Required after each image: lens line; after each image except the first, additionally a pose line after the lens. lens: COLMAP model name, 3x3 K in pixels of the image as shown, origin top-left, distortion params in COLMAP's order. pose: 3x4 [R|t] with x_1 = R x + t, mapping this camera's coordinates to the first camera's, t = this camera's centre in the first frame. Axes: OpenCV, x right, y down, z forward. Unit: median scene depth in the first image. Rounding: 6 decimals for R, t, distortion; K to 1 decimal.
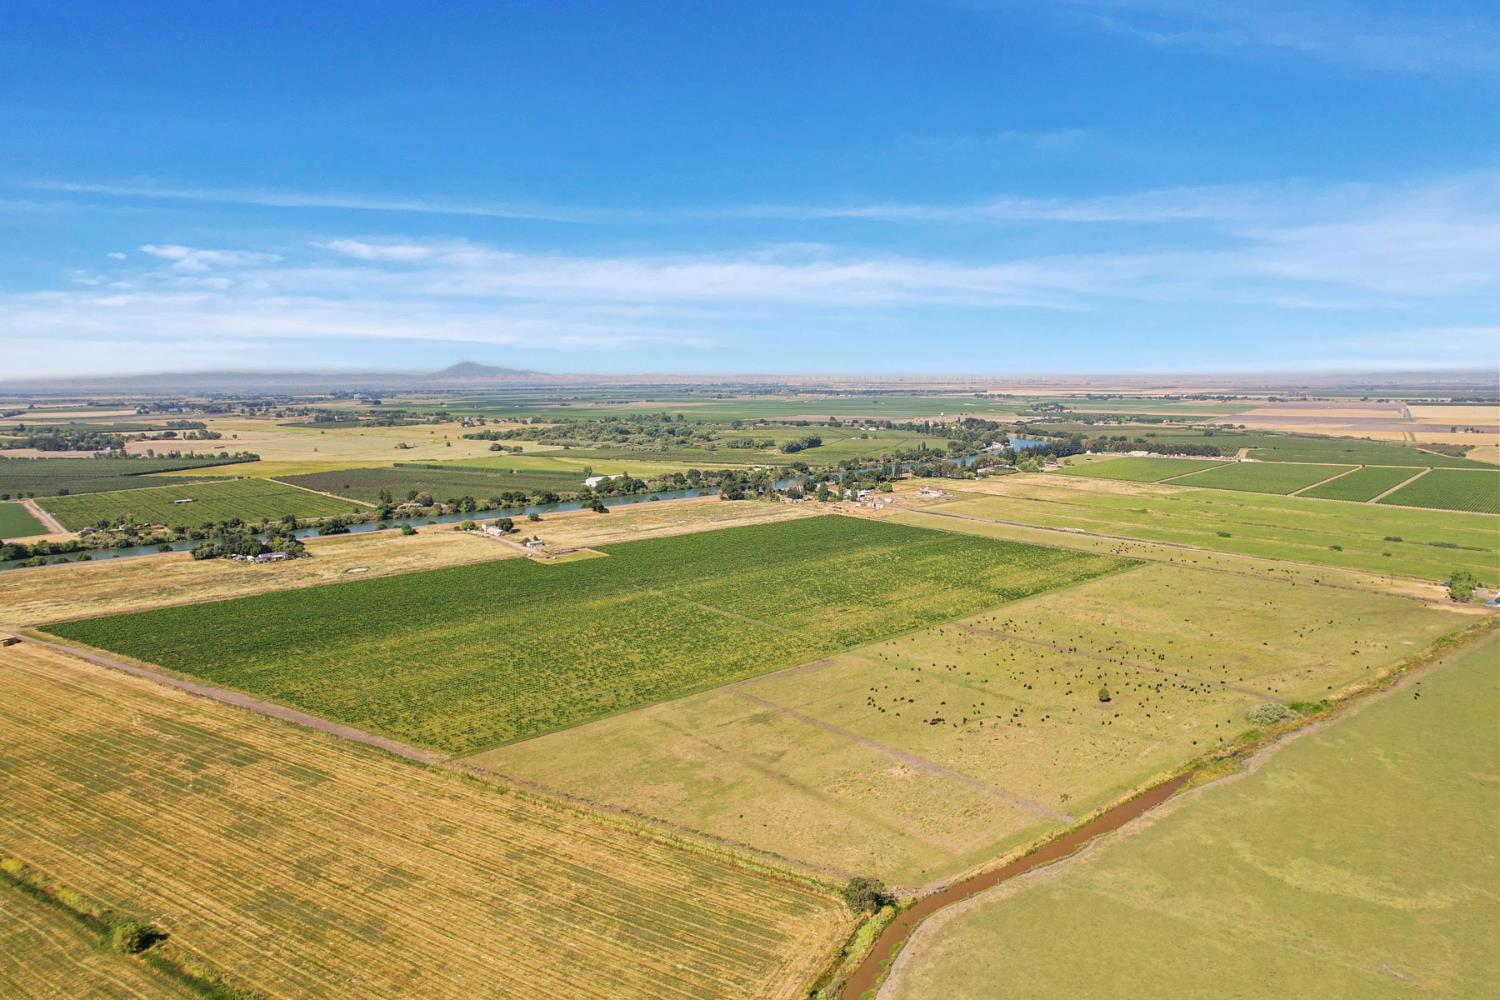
lens RADIAL K [[955.9, 0, 761.4], [0, 955.9, 498.8], [0, 0, 1]] dist [-0.072975, 0.067191]
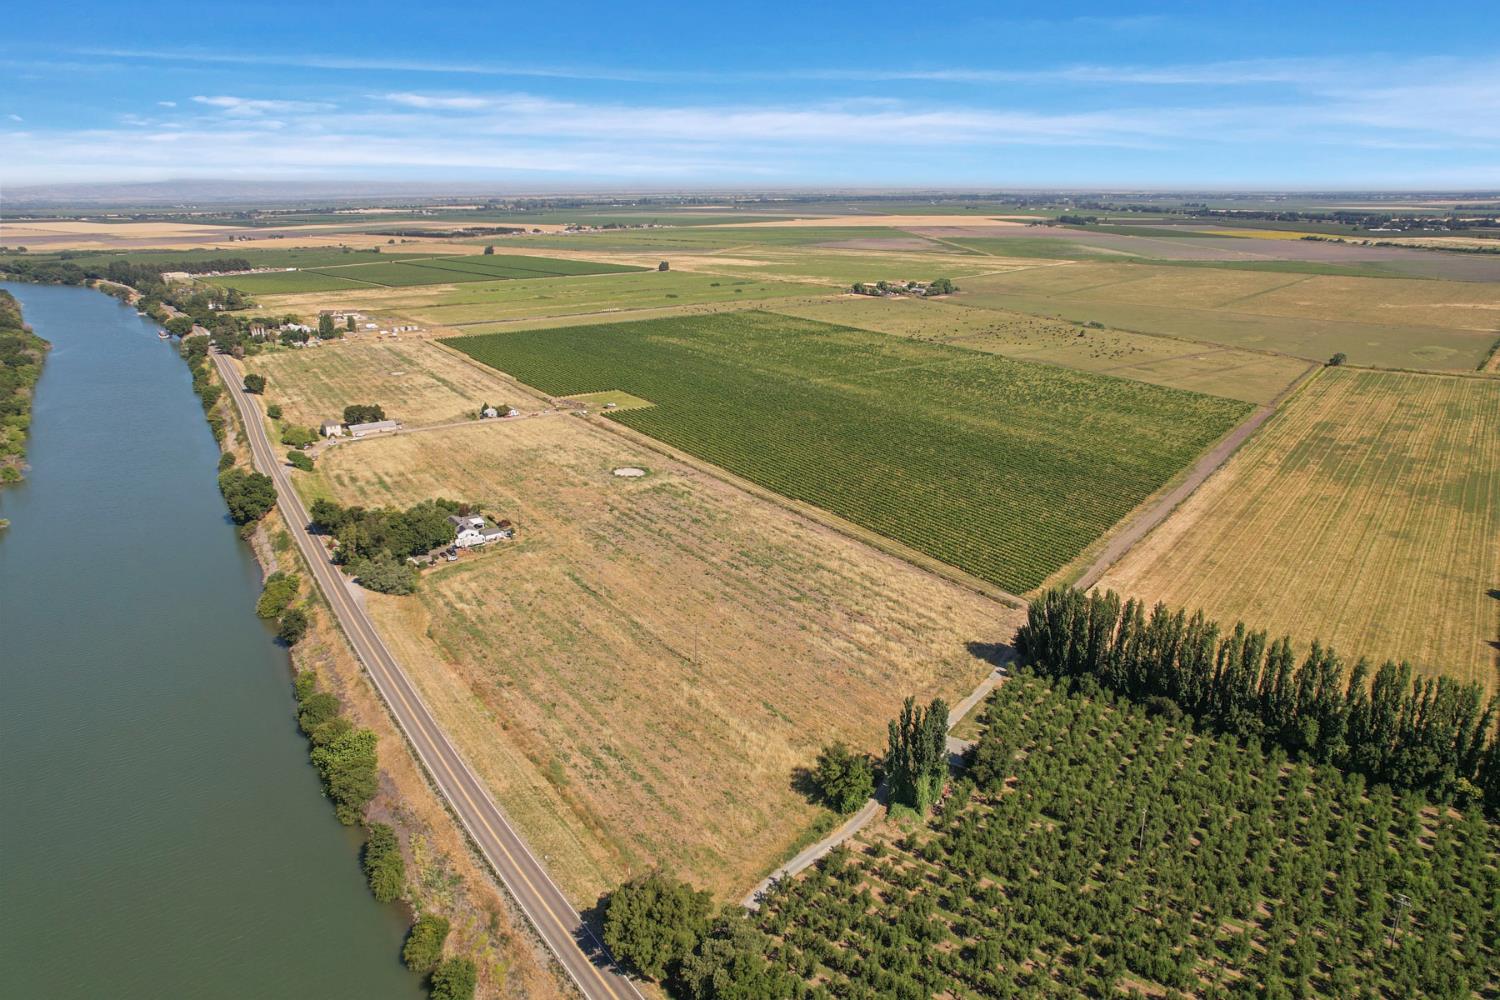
lens RADIAL K [[961.9, 0, 753.1], [0, 961.9, 497.6], [0, 0, 1]] dist [-0.080727, 0.074836]
pose [[0.120911, -0.301176, 0.945872, -0.826351], [0.133111, 0.949176, 0.285213, -0.063031], [-0.983698, 0.091421, 0.154855, 0.670141]]
